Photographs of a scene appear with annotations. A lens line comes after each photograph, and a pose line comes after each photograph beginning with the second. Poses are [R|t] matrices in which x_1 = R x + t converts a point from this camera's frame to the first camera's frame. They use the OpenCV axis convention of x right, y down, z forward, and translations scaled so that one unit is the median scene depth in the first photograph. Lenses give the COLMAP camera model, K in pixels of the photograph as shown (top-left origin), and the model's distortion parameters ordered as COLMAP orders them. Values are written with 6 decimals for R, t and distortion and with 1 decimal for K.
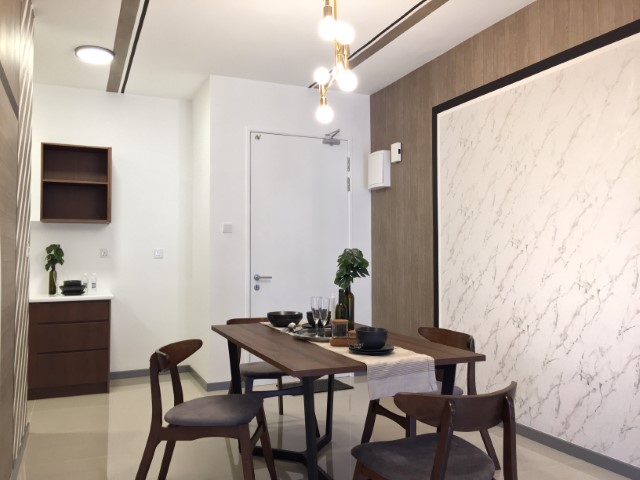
lens RADIAL K [[544.9, 0, 320.0], [0, 544.9, 240.0], [0, 0, 1]] dist [0.006558, -0.020247]
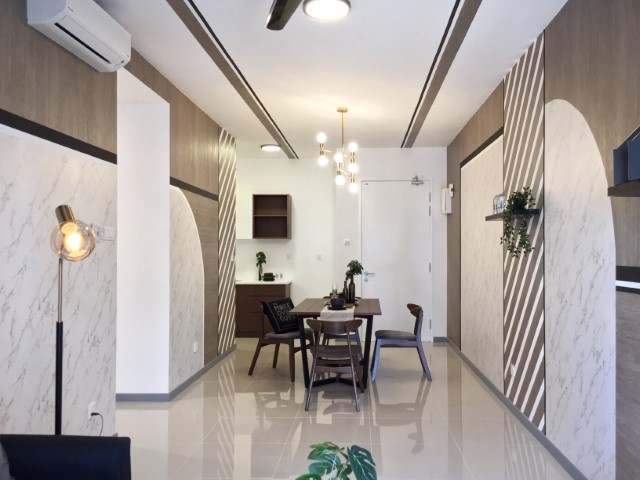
lens RADIAL K [[544.9, 0, 320.0], [0, 544.9, 240.0], [0, 0, 1]] dist [0.006558, -0.020247]
pose [[0.879327, -0.007851, -0.476153, 0.525029], [0.014115, 0.999854, 0.009580, -0.045639], [0.476008, -0.015145, 0.879310, -0.459285]]
